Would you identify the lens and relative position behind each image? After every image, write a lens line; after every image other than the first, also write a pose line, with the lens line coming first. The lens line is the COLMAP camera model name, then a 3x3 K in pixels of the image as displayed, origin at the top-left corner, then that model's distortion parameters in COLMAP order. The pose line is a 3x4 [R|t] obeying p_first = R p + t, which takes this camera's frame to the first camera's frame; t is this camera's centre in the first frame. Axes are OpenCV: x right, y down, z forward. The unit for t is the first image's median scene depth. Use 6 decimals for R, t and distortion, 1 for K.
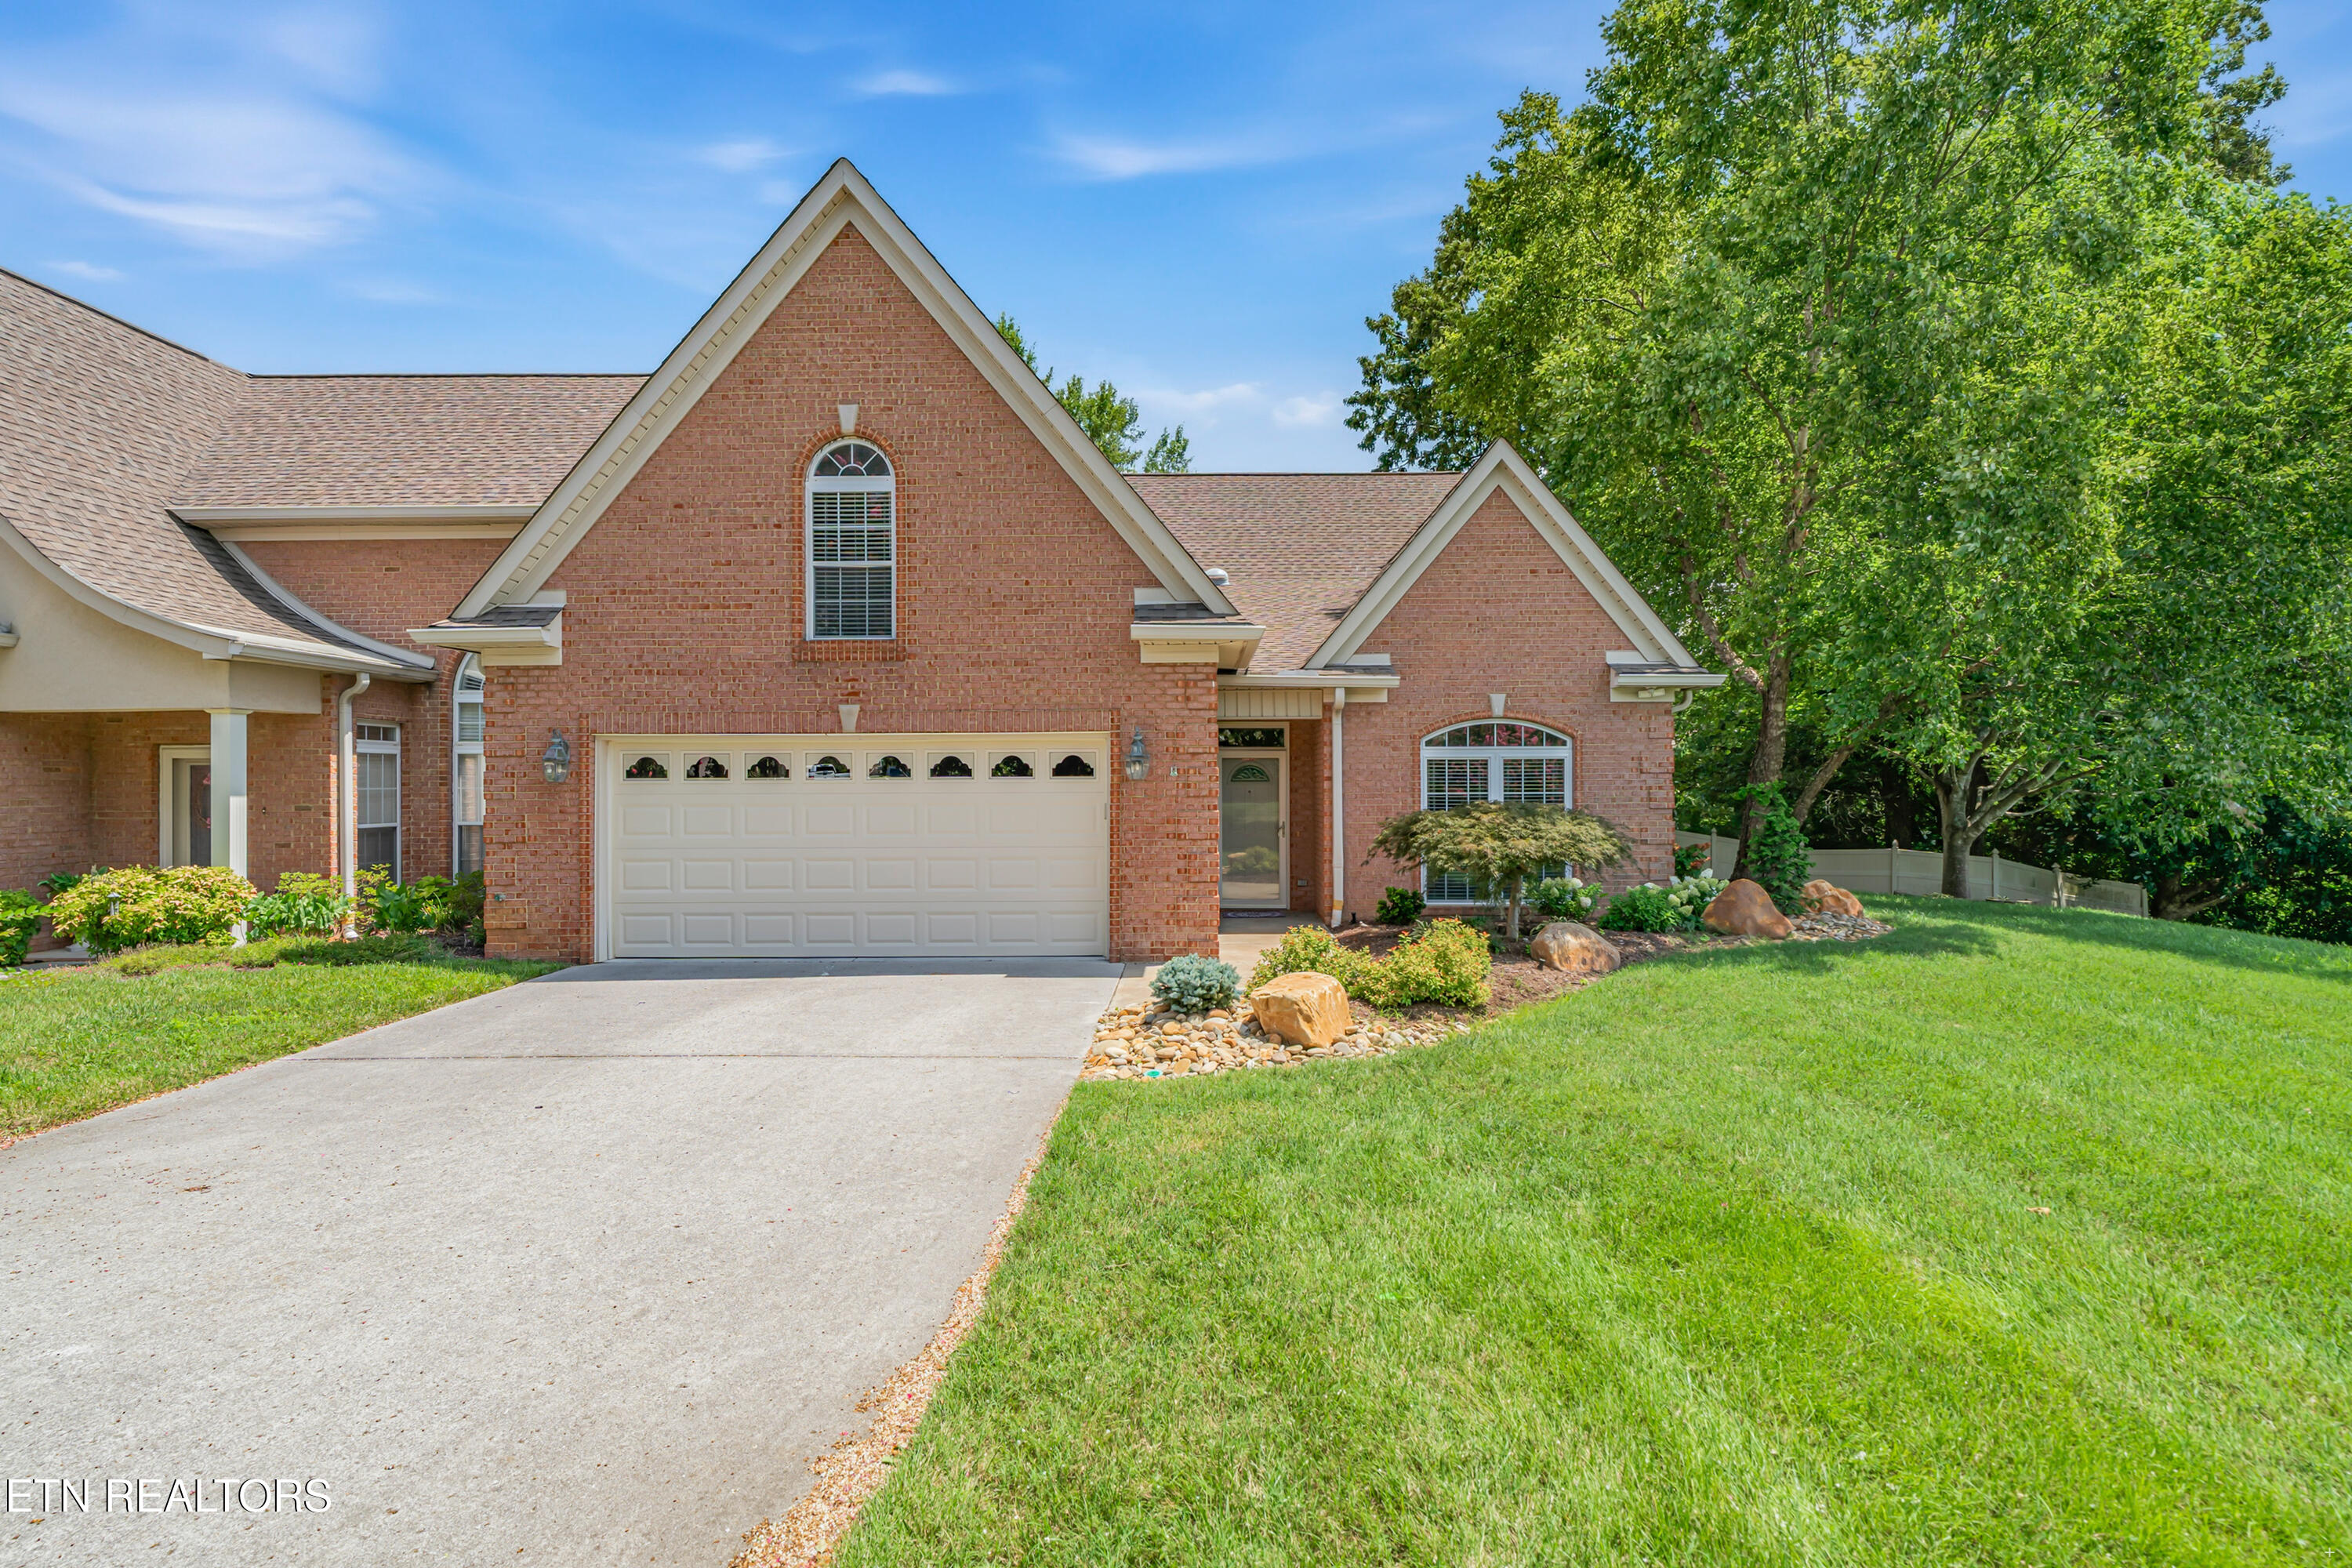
lens RADIAL K [[1066.4, 0, 1182.2], [0, 1066.4, 784.7], [0, 0, 1]] dist [-0.004869, 0.004298]
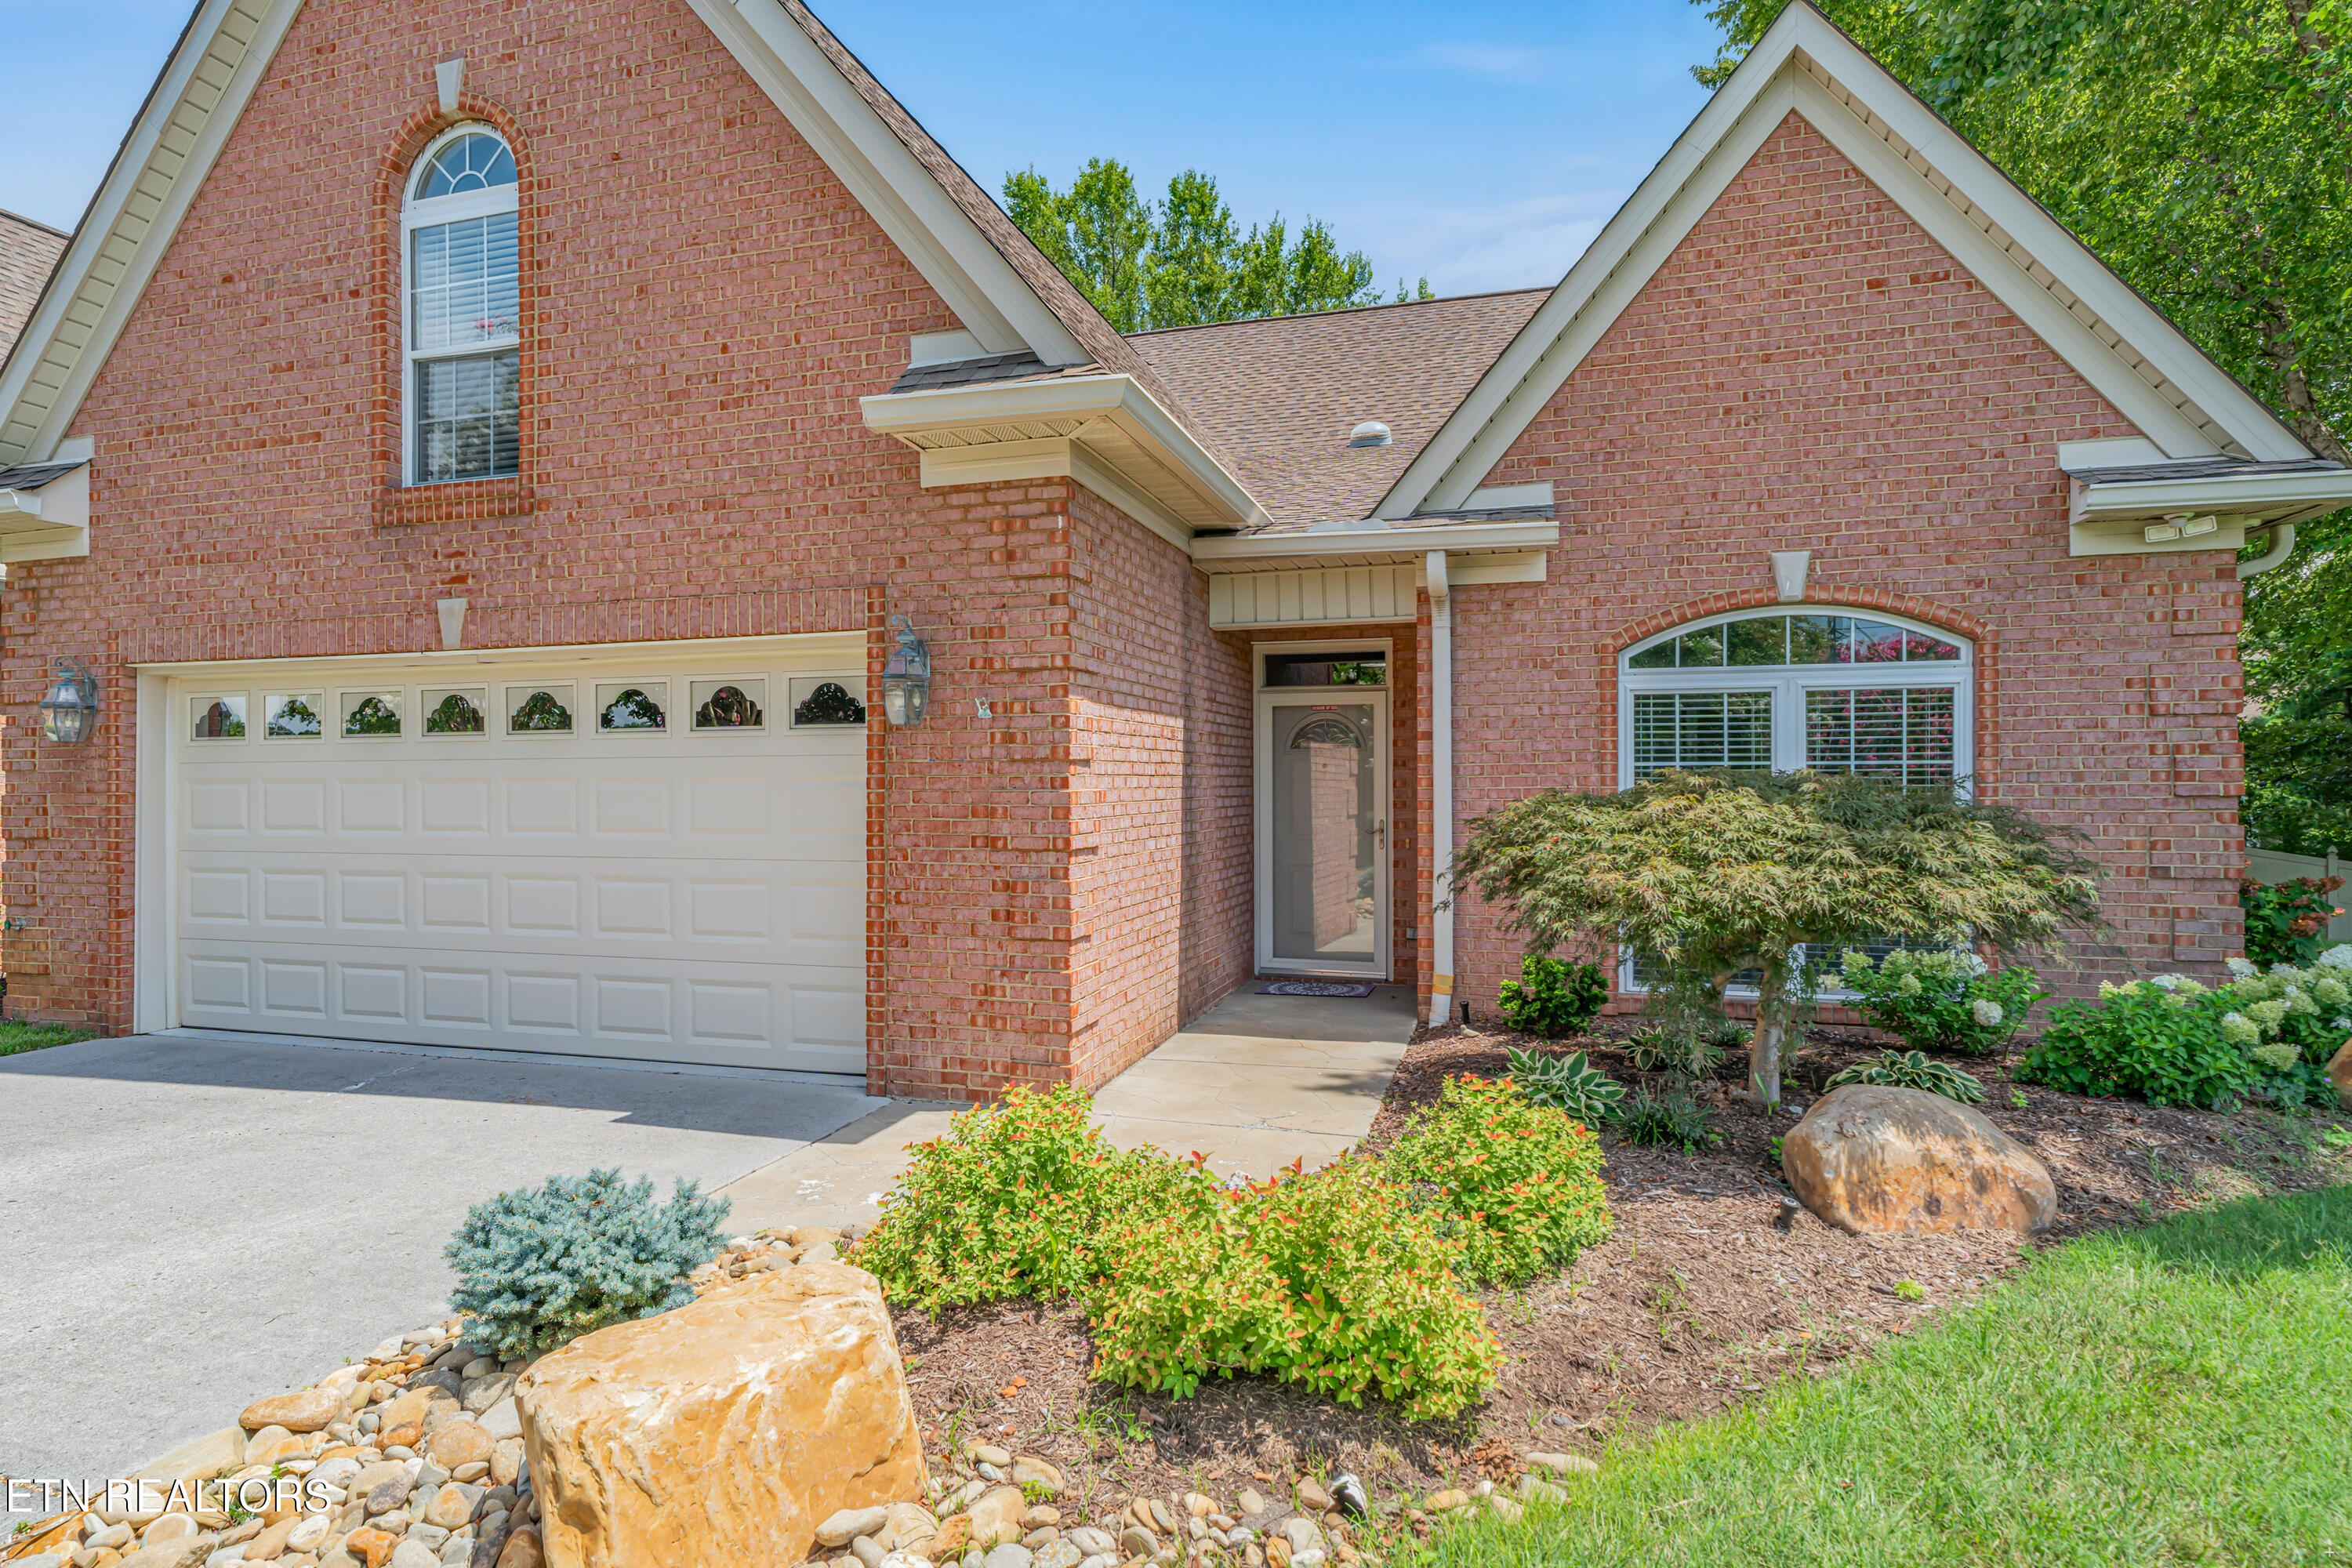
lens RADIAL K [[1225.1, 0, 1169.9], [0, 1225.1, 785.5], [0, 0, 1]] dist [0.000300, -0.000255]
pose [[0.957865, 0.000515, -0.287219, 0.225704], [-0.000447, 1.000000, 0.000303, 0.021691], [0.287219, -0.000162, 0.957865, 0.480614]]
